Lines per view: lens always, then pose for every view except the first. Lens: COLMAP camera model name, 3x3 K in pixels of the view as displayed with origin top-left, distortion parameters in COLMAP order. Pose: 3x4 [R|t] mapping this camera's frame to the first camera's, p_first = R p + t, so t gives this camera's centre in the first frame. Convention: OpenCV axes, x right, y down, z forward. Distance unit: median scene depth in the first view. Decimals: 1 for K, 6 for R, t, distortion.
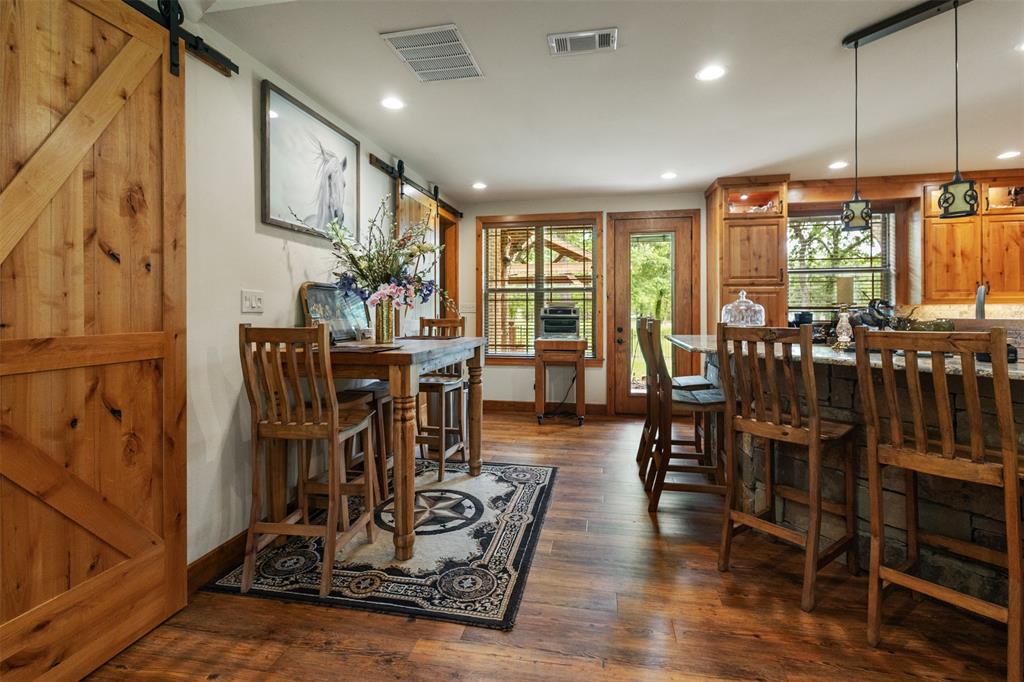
lens RADIAL K [[484.5, 0, 506.5], [0, 484.5, 307.9], [0, 0, 1]] dist [0.010605, -0.001009]
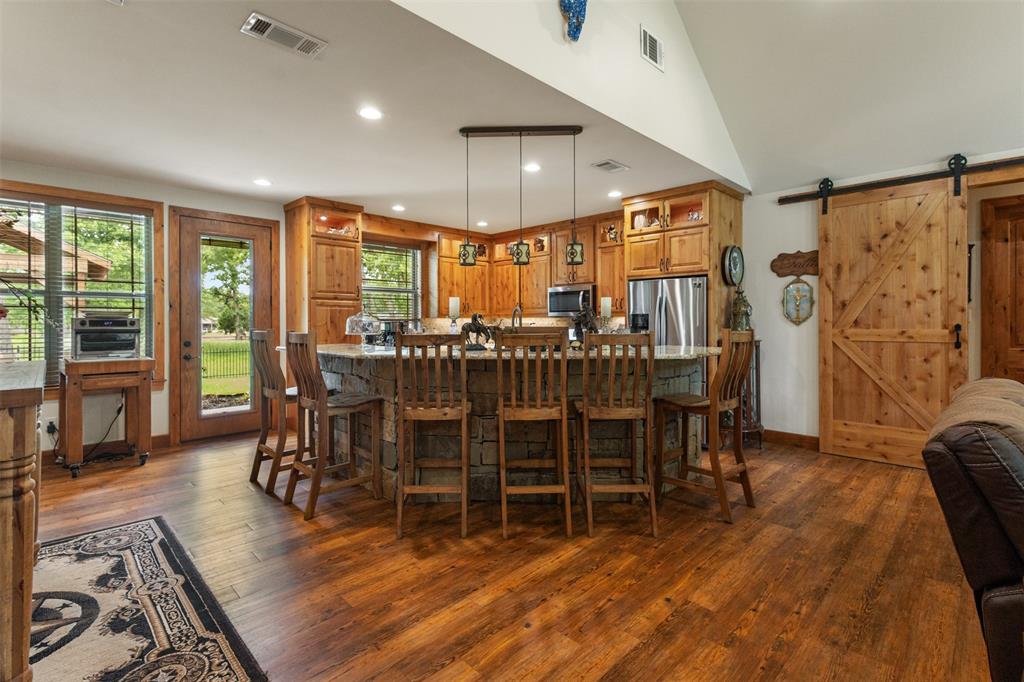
lens RADIAL K [[476.1, 0, 508.8], [0, 476.1, 323.0], [0, 0, 1]] dist [0.006294, -0.000729]
pose [[0.553174, -0.001283, 0.833065, -0.191926], [-0.004256, 0.999981, 0.004366, 0.001457], [-0.833055, -0.005961, 0.553158, 0.064625]]
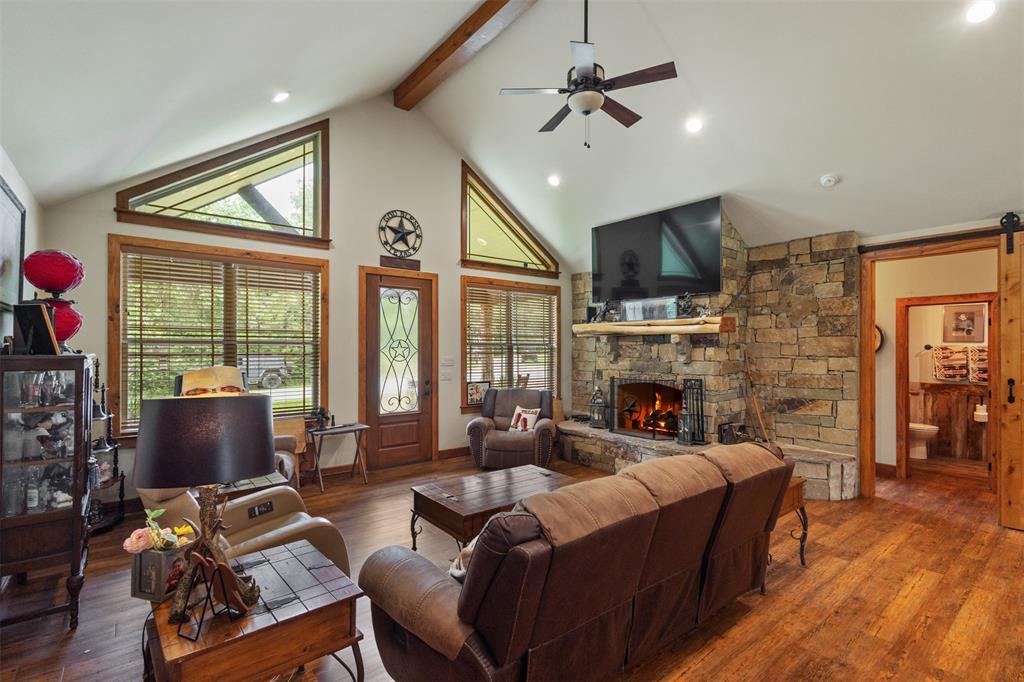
lens RADIAL K [[471.8, 0, 512.7], [0, 471.8, 347.3], [0, 0, 1]] dist [0.009552, -0.001135]
pose [[-0.638911, 0.000616, -0.769280, 0.850137], [0.005044, 0.999982, -0.003388, -0.045242], [0.769264, -0.006045, -0.638902, 0.107905]]
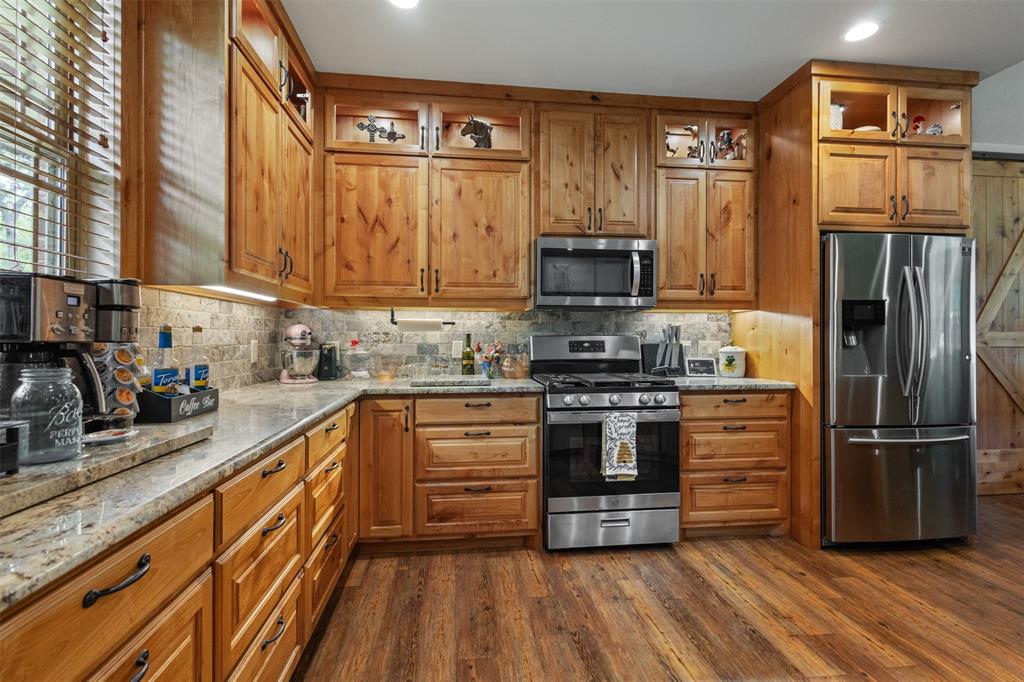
lens RADIAL K [[475.7, 0, 513.0], [0, 475.7, 337.6], [0, 0, 1]] dist [0.011125, -0.000336]
pose [[-0.322705, 0.006561, 0.946477, 0.481561], [-0.004882, 0.999951, -0.008596, 0.032426], [-0.946487, -0.007395, -0.322657, 0.946084]]
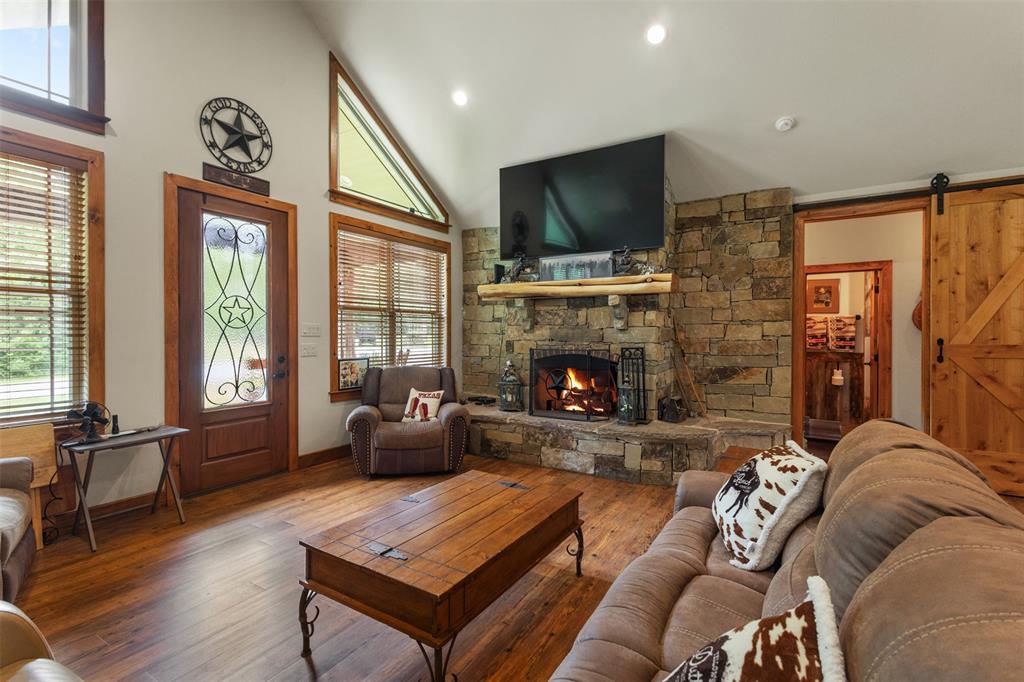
lens RADIAL K [[466.5, 0, 510.4], [0, 466.5, 336.6], [0, 0, 1]] dist [0.007581, -0.000371]
pose [[-0.340094, 0.009689, -0.940342, 0.693978], [0.005759, 0.999950, 0.008220, -0.004081], [0.940374, -0.002620, -0.340133, -0.182846]]
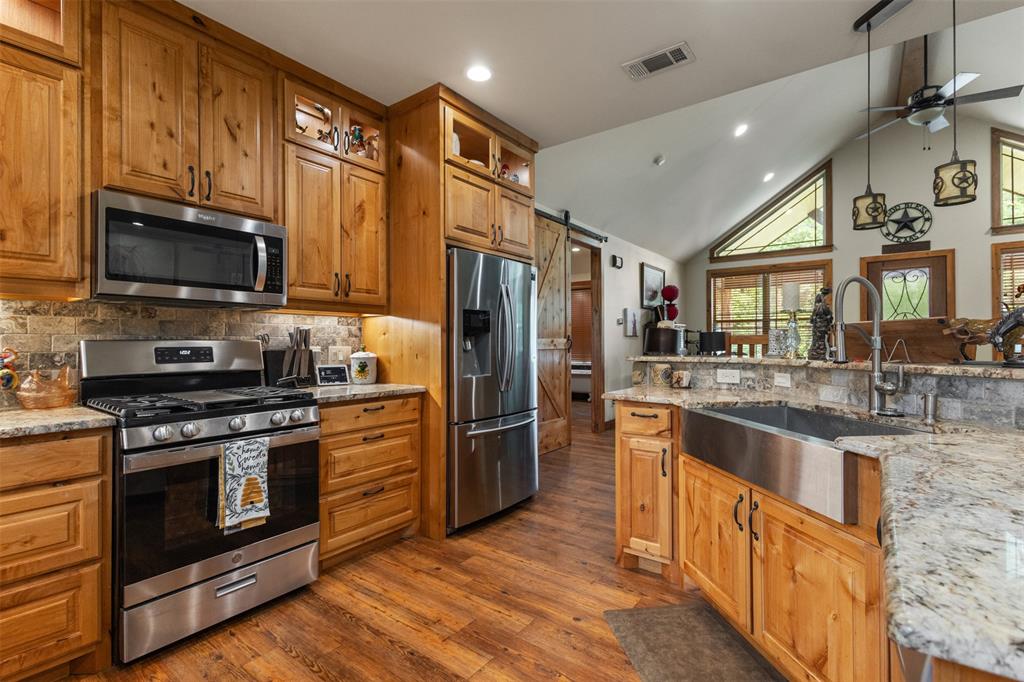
lens RADIAL K [[472.7, 0, 509.4], [0, 472.7, 342.2], [0, 0, 1]] dist [0.015846, -0.005180]
pose [[-0.903573, 0.007441, 0.428370, 0.562618], [0.003017, 0.999935, -0.011005, 0.032043], [-0.428424, -0.008651, -0.903536, 0.933859]]
